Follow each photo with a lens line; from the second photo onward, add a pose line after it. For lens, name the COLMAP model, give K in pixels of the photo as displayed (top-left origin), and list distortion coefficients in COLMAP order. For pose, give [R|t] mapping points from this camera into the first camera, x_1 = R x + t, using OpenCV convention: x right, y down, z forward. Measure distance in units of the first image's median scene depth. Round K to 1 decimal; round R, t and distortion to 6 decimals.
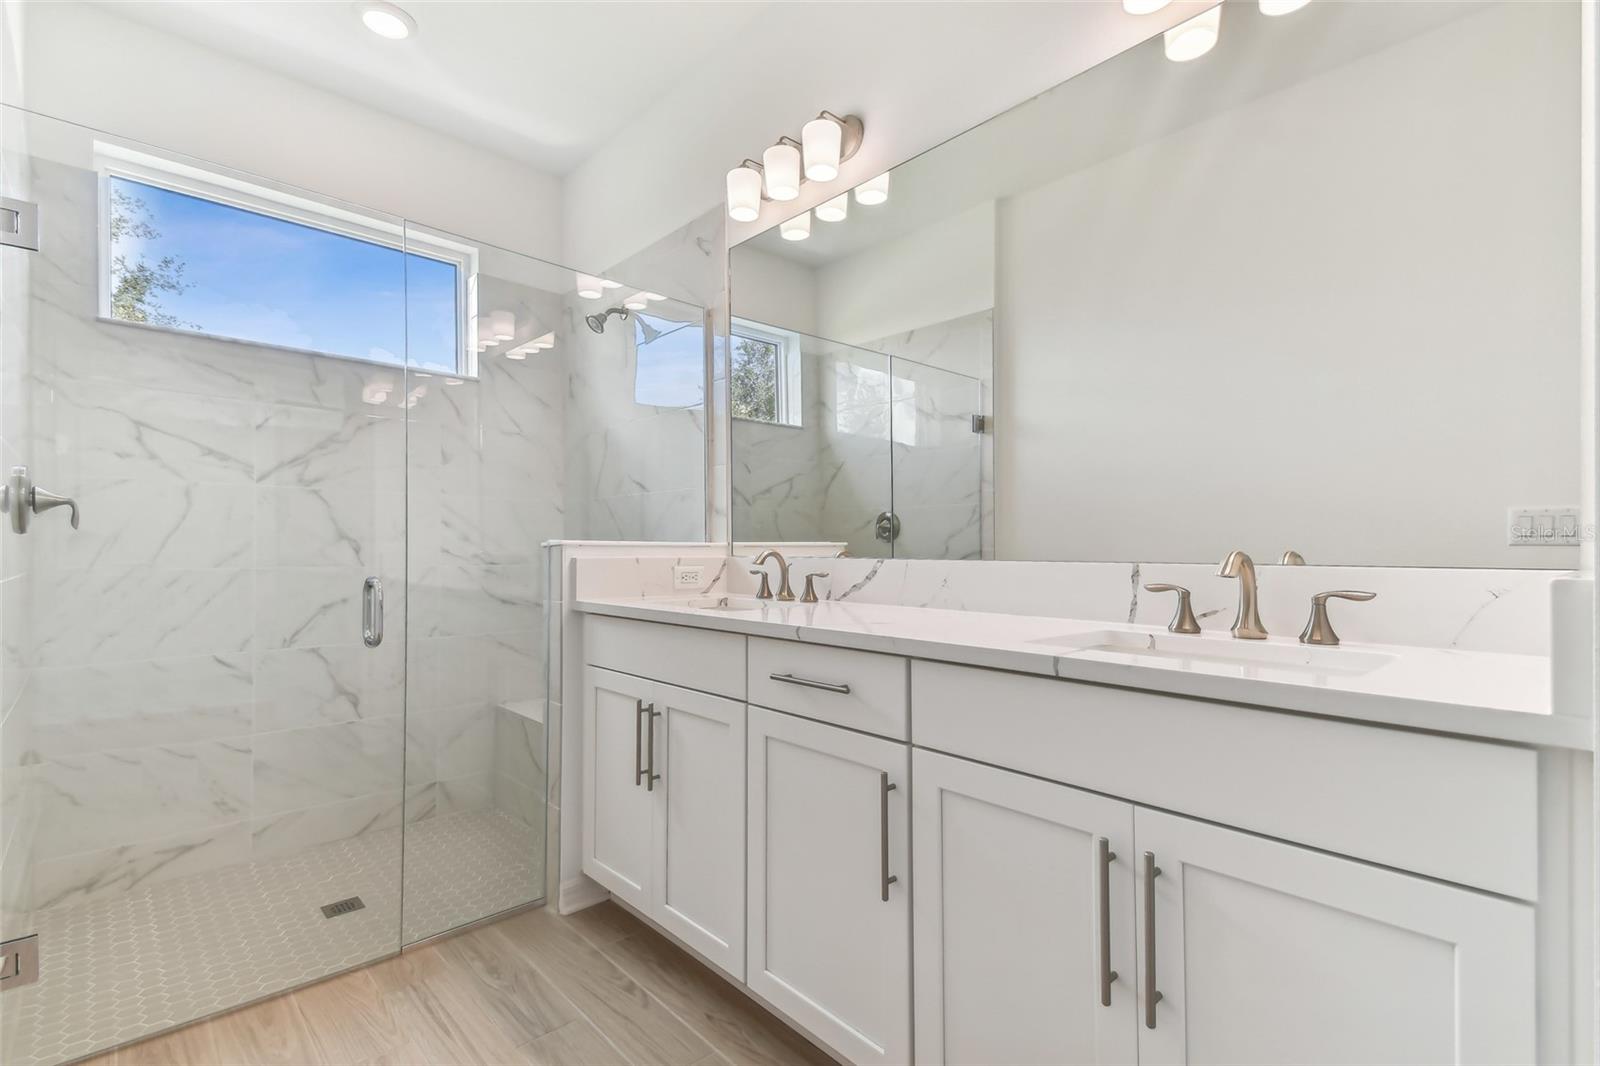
lens RADIAL K [[715.6, 0, 802.8], [0, 715.6, 535.6], [0, 0, 1]] dist [0.056061, -0.030727]
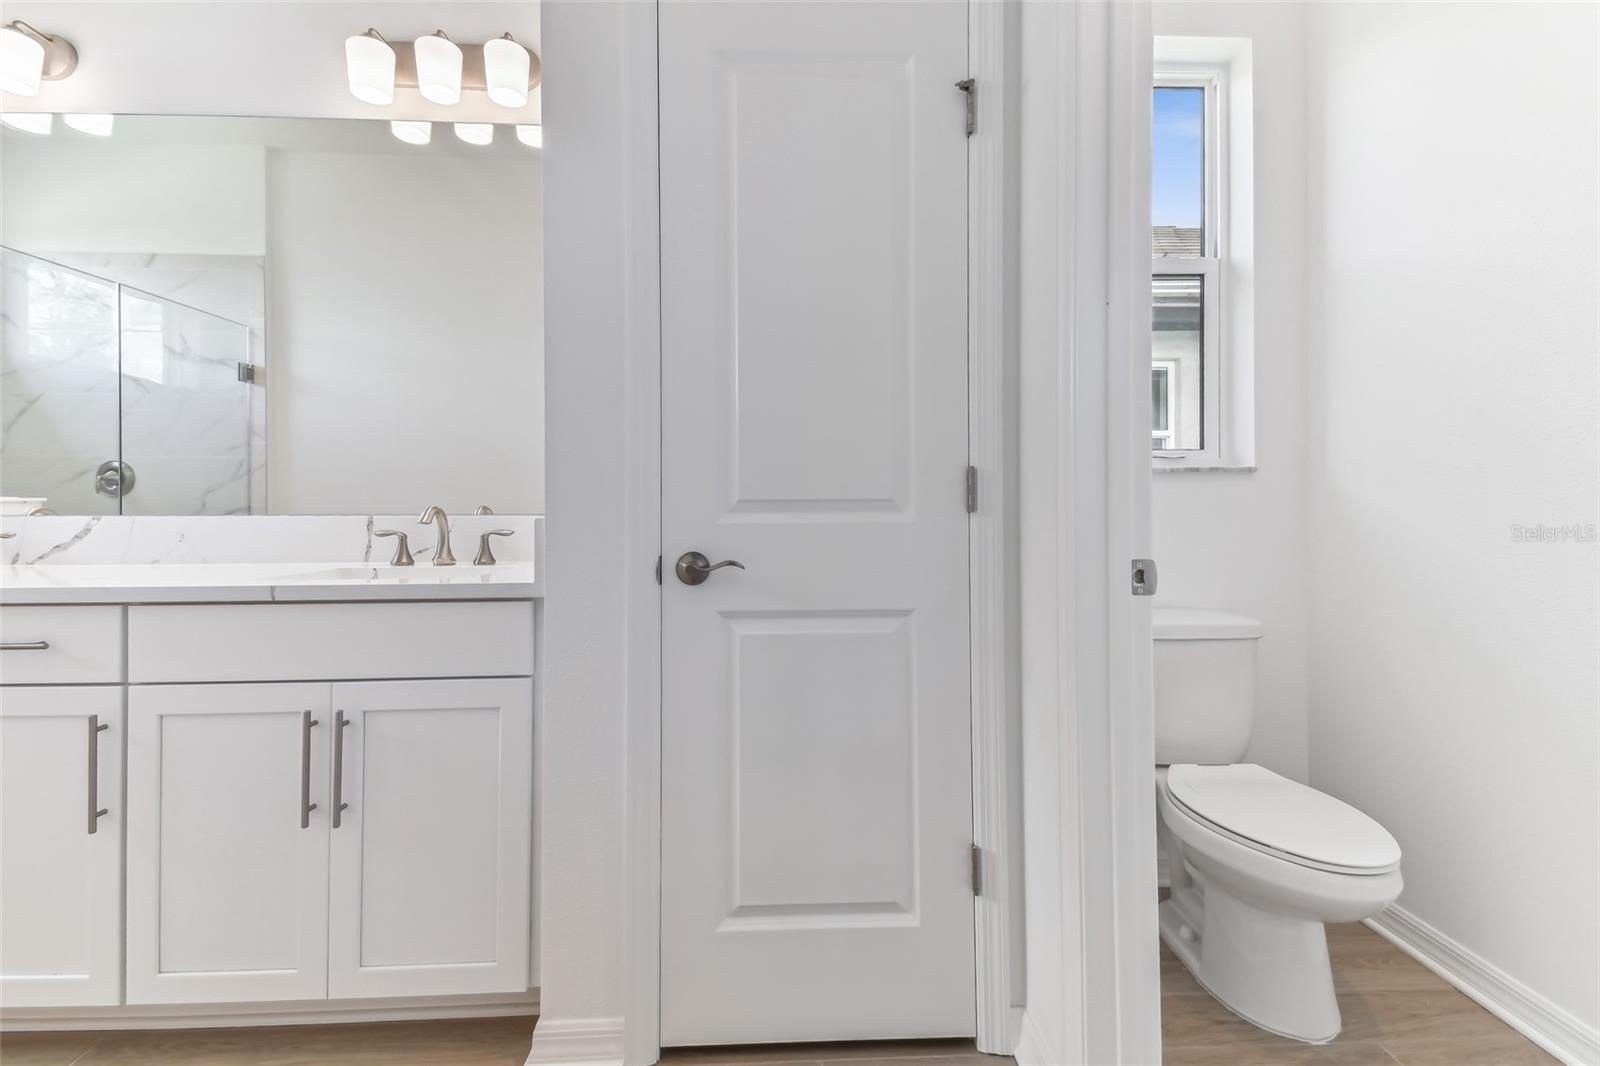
lens RADIAL K [[749.9, 0, 821.5], [0, 749.9, 494.6], [0, 0, 1]] dist [0.070455, -0.035996]
pose [[0.661604, 0.007618, 0.749815, -0.033090], [-0.012373, 0.999923, 0.000759, -0.010237], [-0.749751, -0.009780, 0.661647, -0.511552]]
